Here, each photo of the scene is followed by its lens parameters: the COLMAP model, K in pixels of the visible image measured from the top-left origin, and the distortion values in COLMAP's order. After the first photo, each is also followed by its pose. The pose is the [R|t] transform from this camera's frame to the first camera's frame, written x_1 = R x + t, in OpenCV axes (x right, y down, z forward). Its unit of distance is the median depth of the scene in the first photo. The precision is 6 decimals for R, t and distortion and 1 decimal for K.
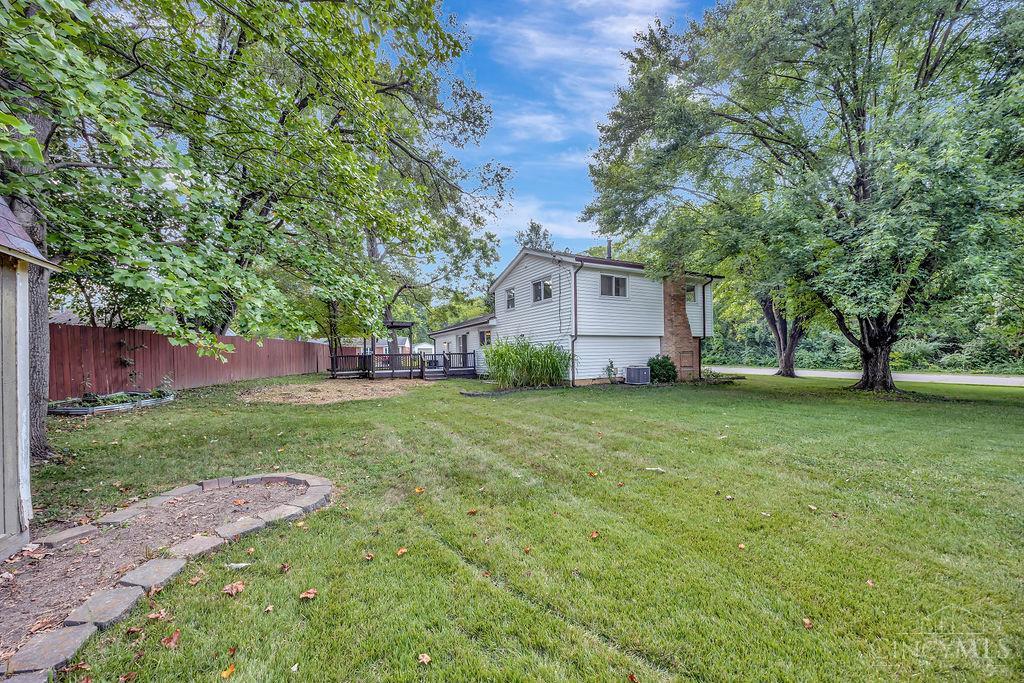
lens RADIAL K [[399.2, 0, 510.2], [0, 399.2, 360.8], [0, 0, 1]] dist [0.000004, 0.000094]
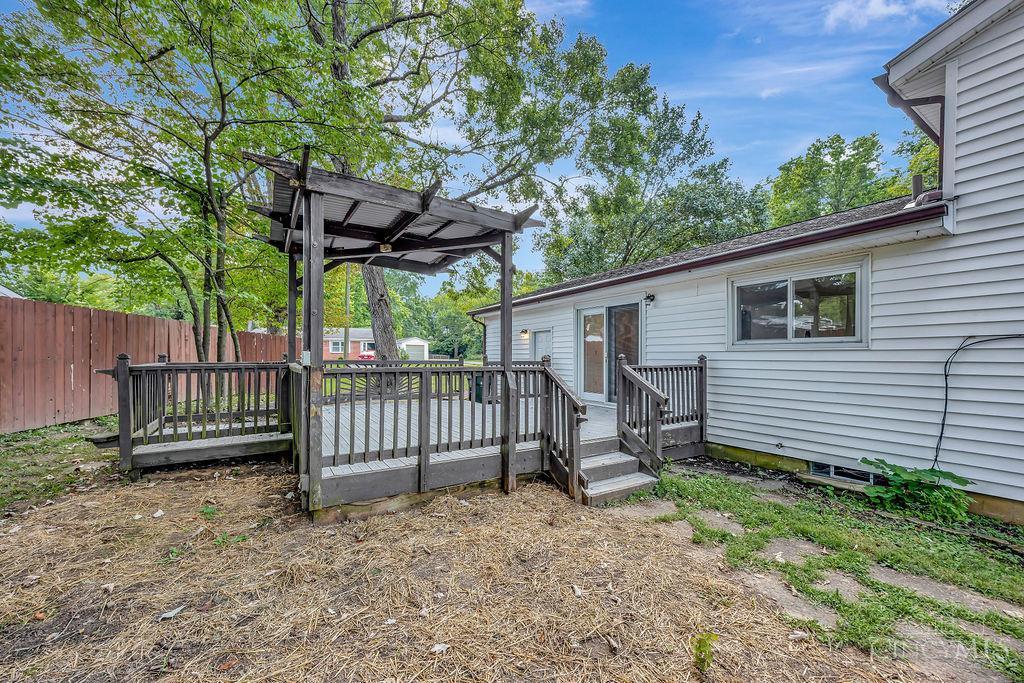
lens RADIAL K [[399.2, 0, 510.2], [0, 399.2, 360.8], [0, 0, 1]] dist [0.000004, 0.000094]
pose [[0.998305, 0.027019, 0.051550, -0.308812], [-0.027076, 0.999633, 0.000407, -0.025061], [-0.051520, -0.001802, 0.998670, 0.950932]]
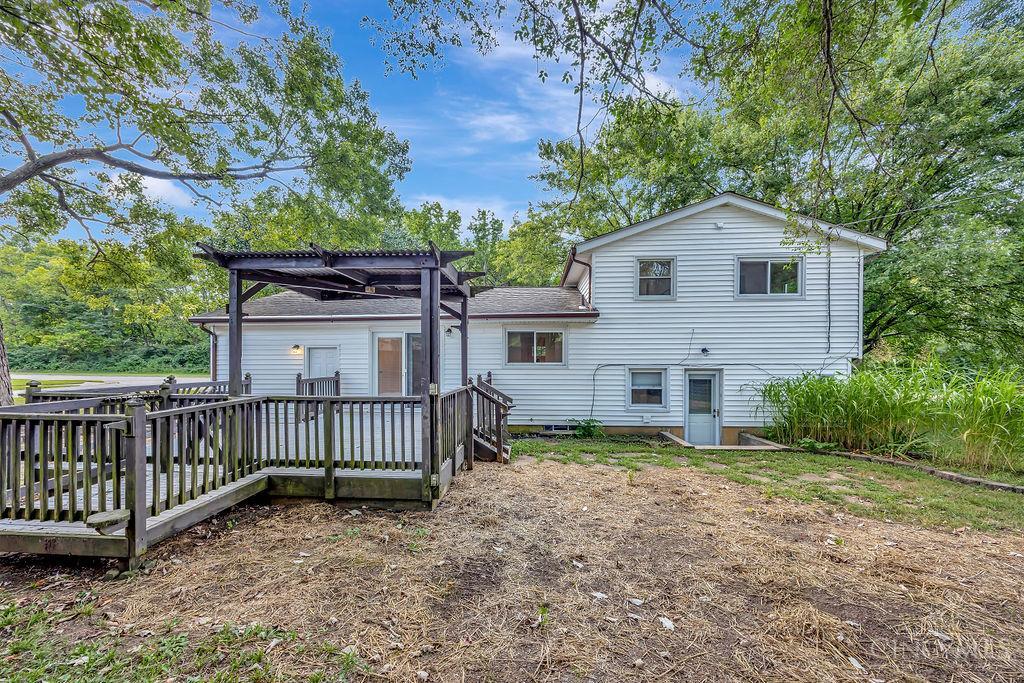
lens RADIAL K [[399.2, 0, 510.2], [0, 399.2, 360.8], [0, 0, 1]] dist [0.000004, 0.000094]
pose [[0.538441, 0.024034, 0.842320, -0.588912], [-0.005056, 0.999667, -0.025292, -0.035354], [-0.842648, 0.009360, 0.538384, 0.962966]]
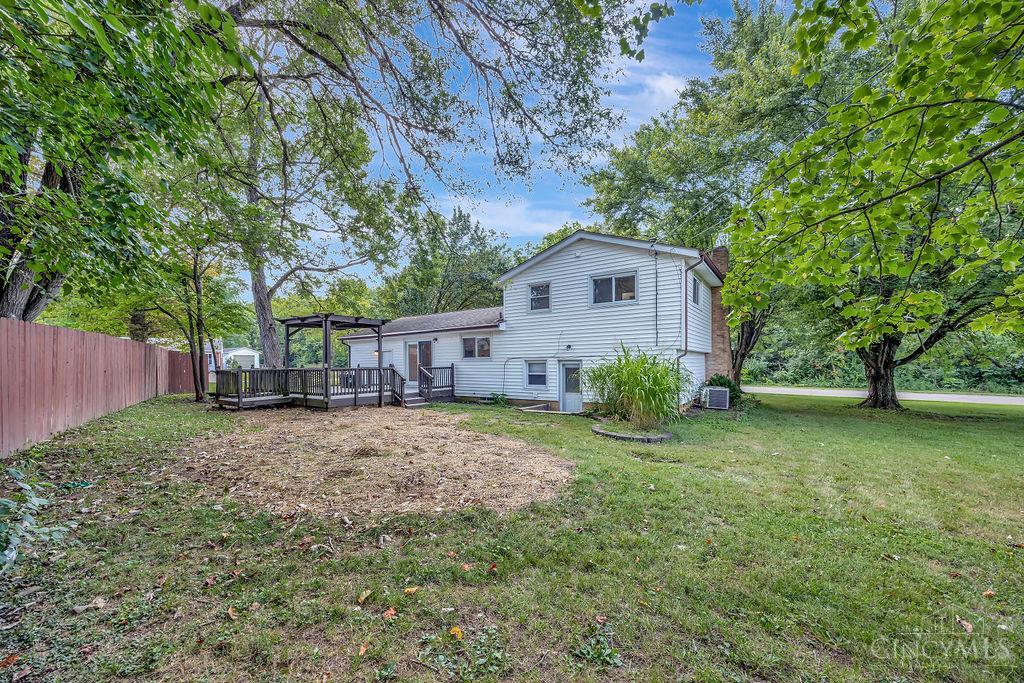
lens RADIAL K [[399.2, 0, 510.2], [0, 399.2, 360.8], [0, 0, 1]] dist [0.000004, 0.000094]
pose [[0.895788, 0.018503, 0.444097, -0.417704], [-0.007595, 0.999624, -0.026328, -0.016356], [-0.444417, 0.020212, 0.895592, 0.386205]]
